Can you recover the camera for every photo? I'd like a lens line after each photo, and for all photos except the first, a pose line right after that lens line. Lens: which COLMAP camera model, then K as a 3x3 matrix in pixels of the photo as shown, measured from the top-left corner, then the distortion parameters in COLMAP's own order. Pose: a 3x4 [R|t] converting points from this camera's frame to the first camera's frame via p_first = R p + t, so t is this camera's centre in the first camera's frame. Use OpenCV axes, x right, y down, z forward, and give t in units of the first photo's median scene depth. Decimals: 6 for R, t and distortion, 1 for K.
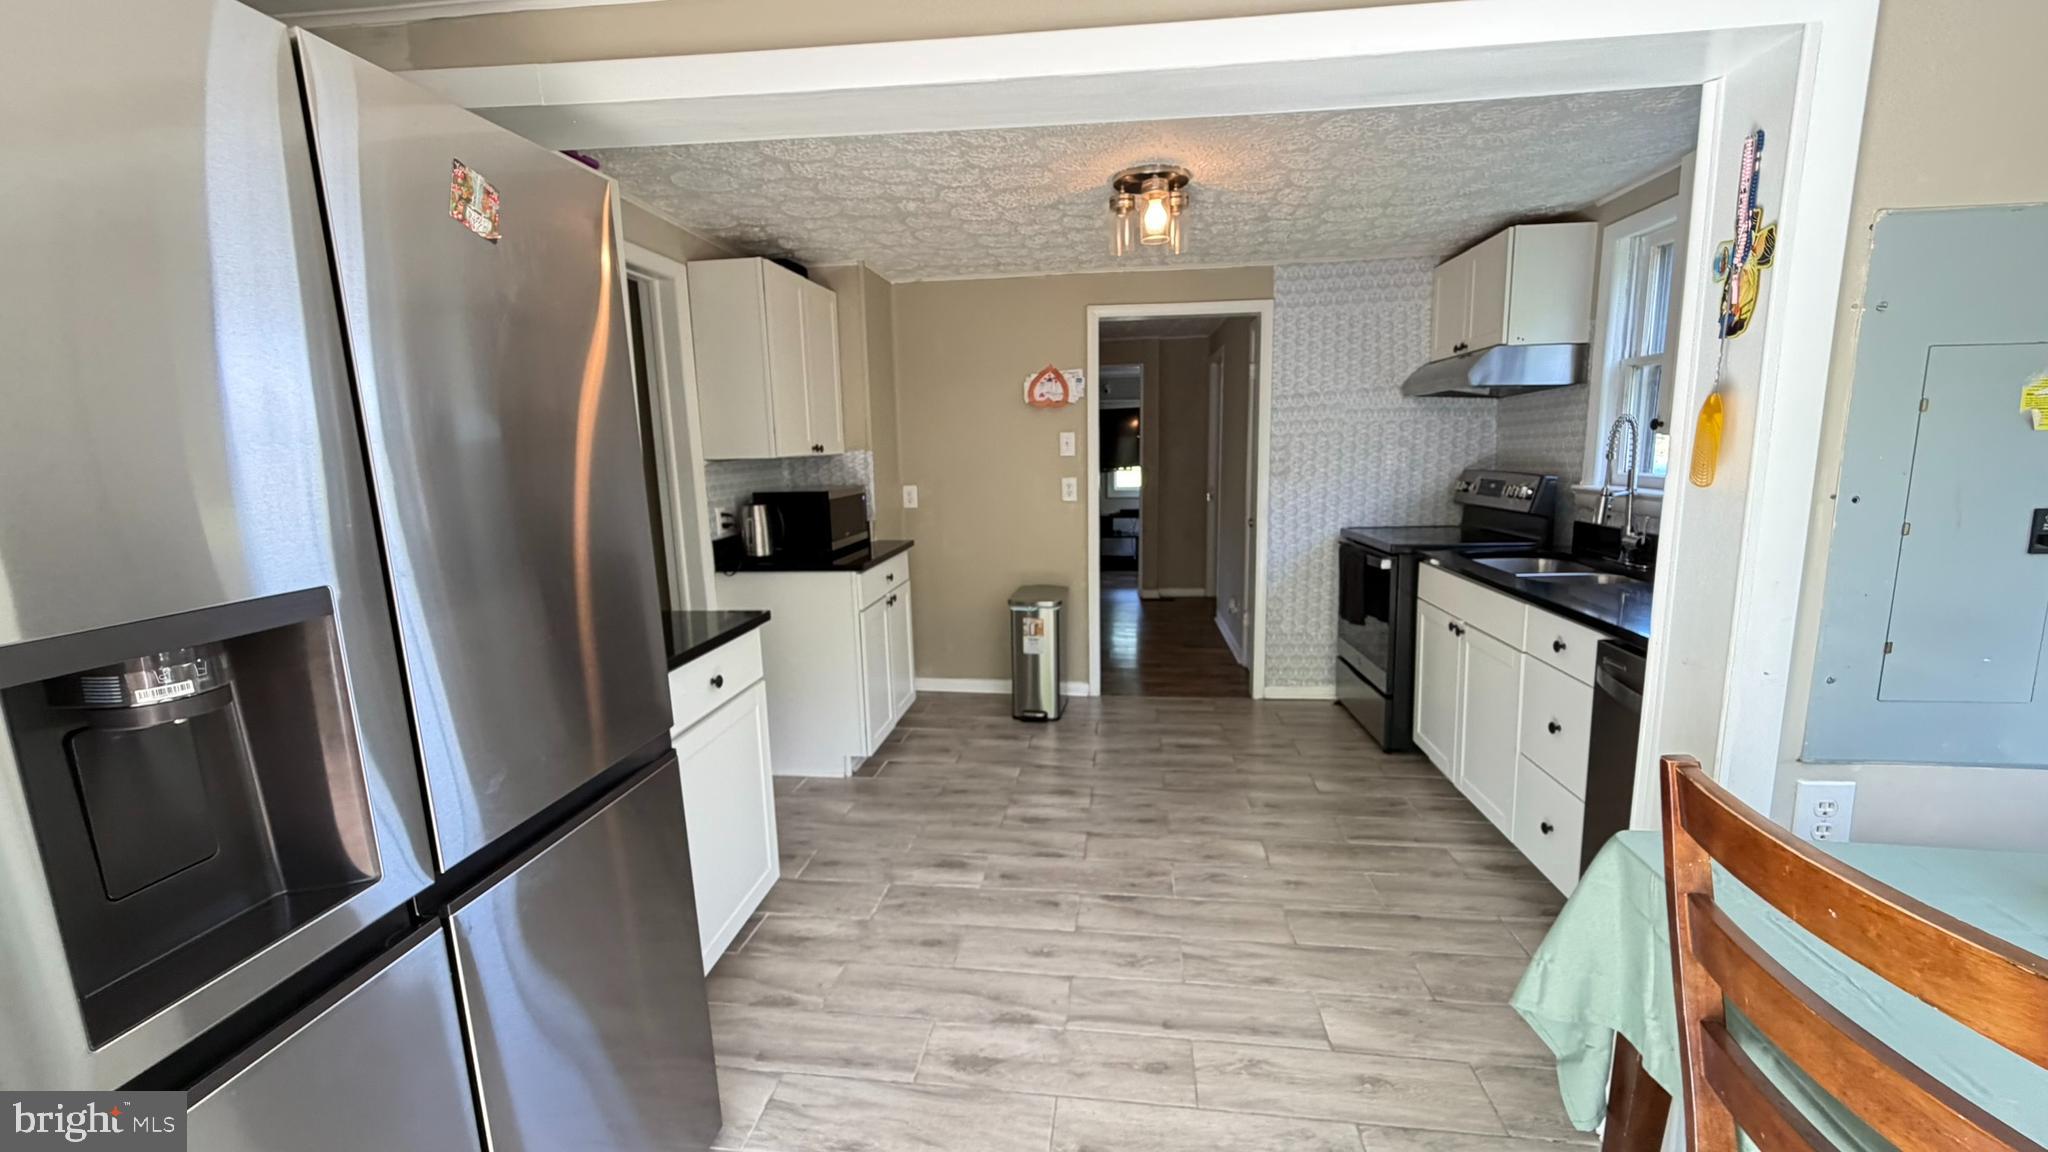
lens RADIAL K [[821.3, 0, 1019.1], [0, 821.3, 577.8], [0, 0, 1]] dist [0.000134, -0.000258]
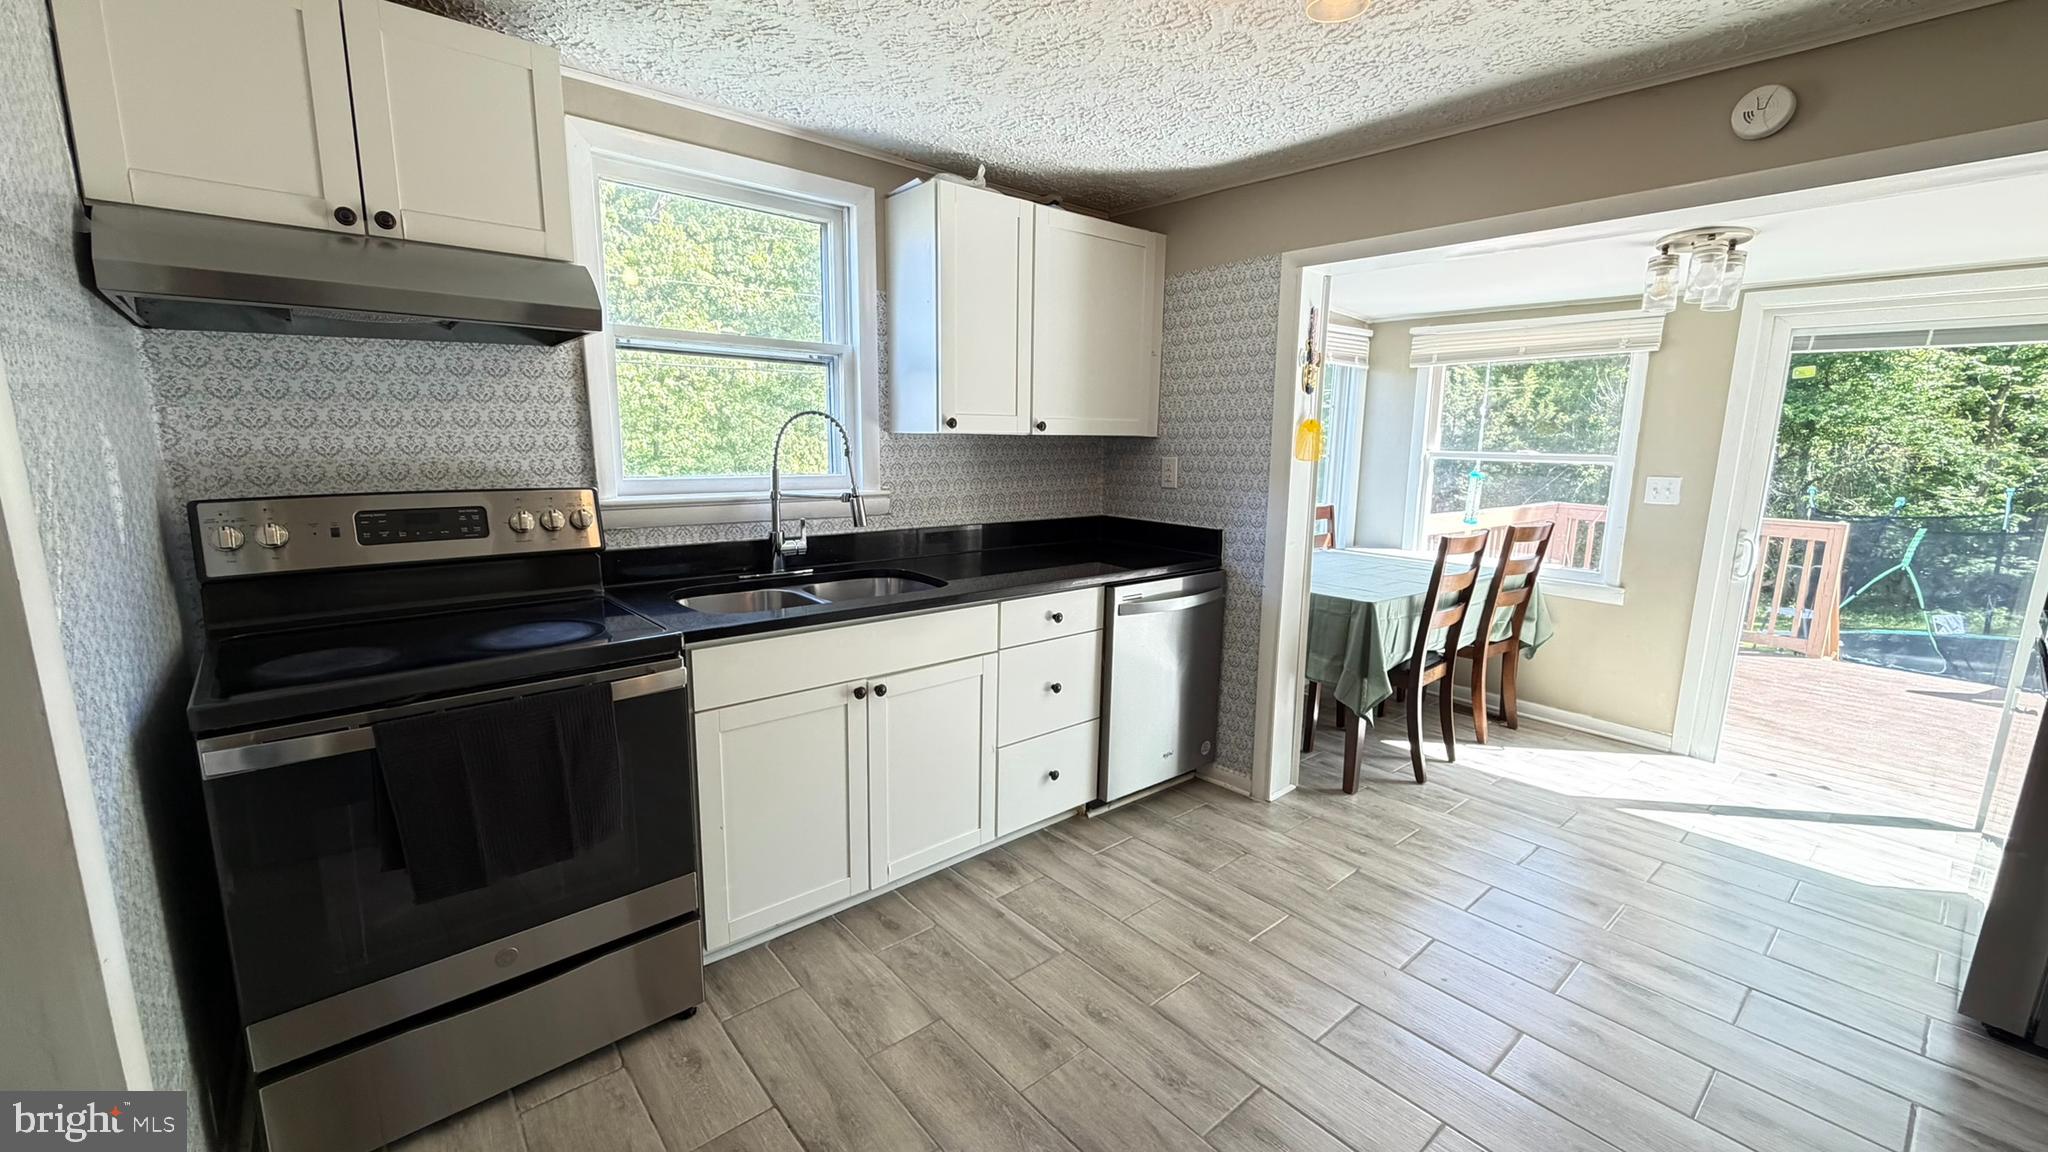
lens RADIAL K [[821.3, 0, 1019.1], [0, 821.3, 577.8], [0, 0, 1]] dist [0.000134, -0.000258]
pose [[-0.738352, -0.103062, 0.666494, -0.040139], [0.110967, 0.956220, 0.270793, -0.190291], [-0.665224, 0.273900, -0.694591, 1.212259]]
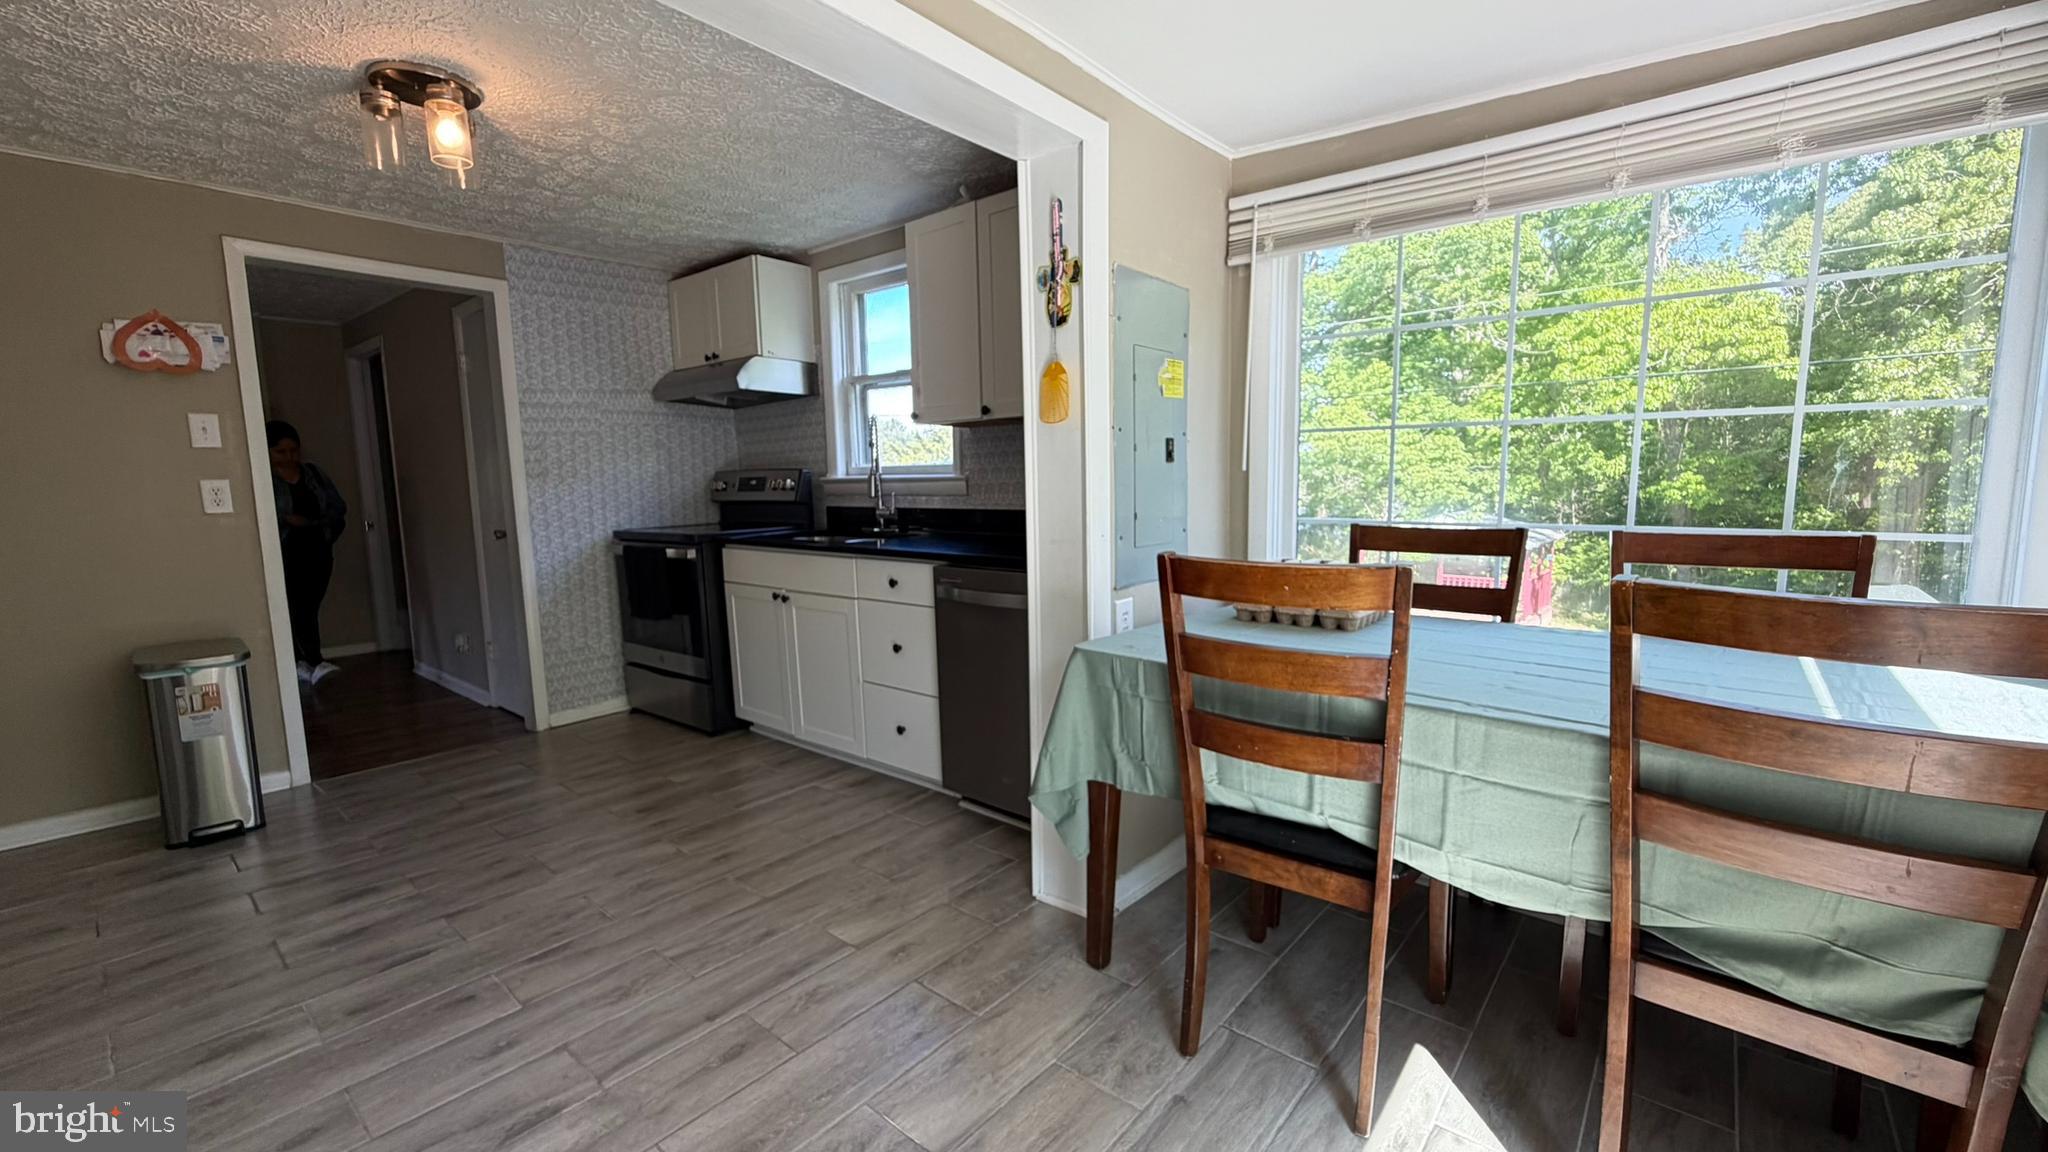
lens RADIAL K [[821.3, 0, 1019.1], [0, 821.3, 577.8], [0, 0, 1]] dist [0.000134, -0.000258]
pose [[0.542671, -0.092930, 0.834789, -0.197658], [0.141284, 0.989799, 0.018341, 0.053485], [-0.827978, 0.107989, 0.550265, 0.093308]]
